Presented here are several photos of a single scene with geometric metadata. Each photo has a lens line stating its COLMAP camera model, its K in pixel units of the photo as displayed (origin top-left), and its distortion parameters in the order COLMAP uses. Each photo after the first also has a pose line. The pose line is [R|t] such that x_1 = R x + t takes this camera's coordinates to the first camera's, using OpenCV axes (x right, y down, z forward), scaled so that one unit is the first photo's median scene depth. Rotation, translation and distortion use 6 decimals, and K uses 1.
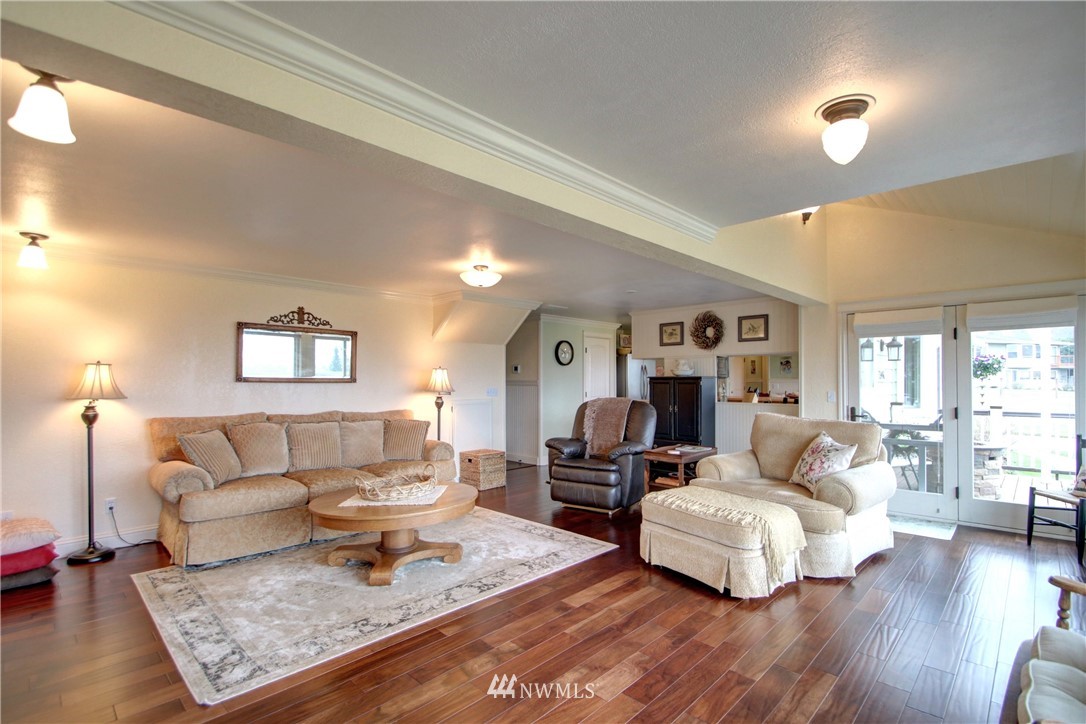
lens RADIAL K [[506.8, 0, 542.1], [0, 506.8, 397.6], [0, 0, 1]] dist [0.004325, -0.010997]
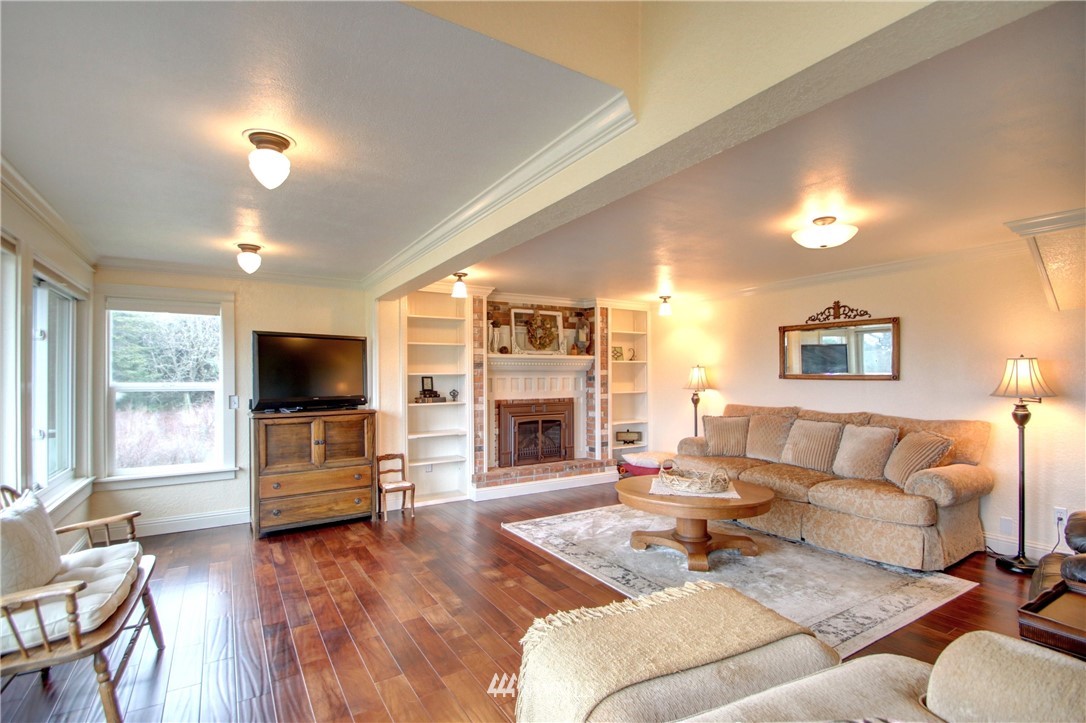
lens RADIAL K [[506.8, 0, 548.6], [0, 506.8, 377.3], [0, 0, 1]] dist [0.004325, -0.010997]
pose [[-0.226791, -0.002594, -0.973940, 0.602031], [-0.037132, 0.999292, 0.005985, -0.020495], [0.973235, 0.037522, -0.226727, 0.708745]]
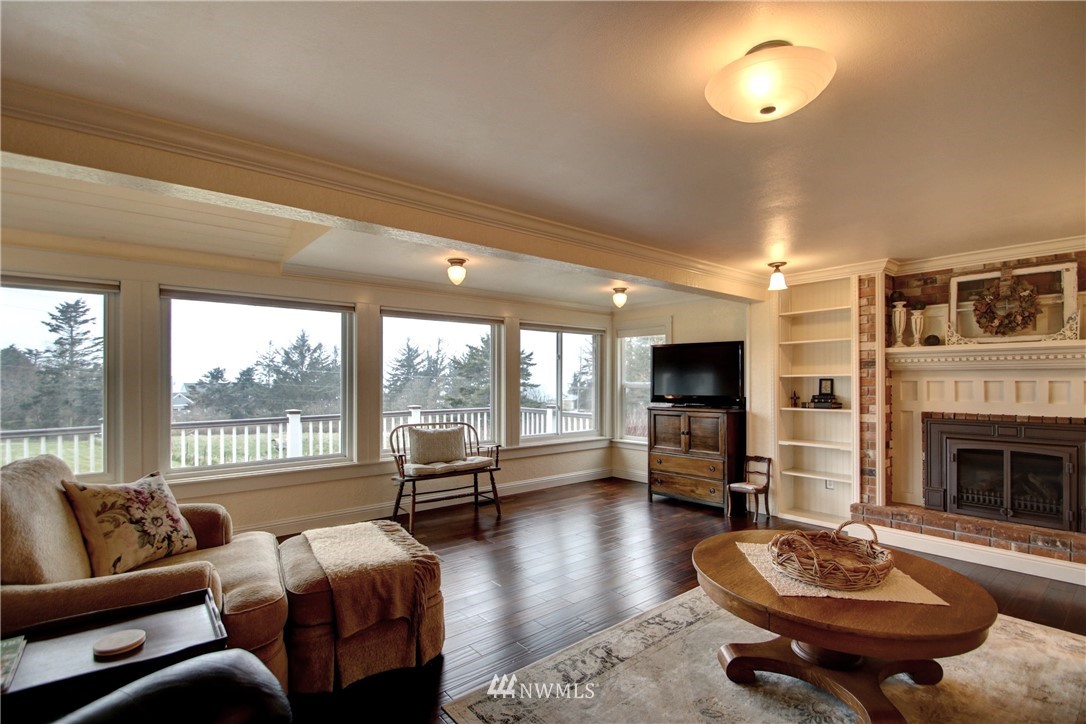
lens RADIAL K [[506.8, 0, 549.4], [0, 506.8, 373.3], [0, 0, 1]] dist [0.004325, -0.010997]
pose [[-0.995705, -0.001327, 0.092576, -0.005027], [0.001503, 0.999534, 0.030496, -0.046625], [-0.092573, 0.030504, -0.995239, 1.228930]]
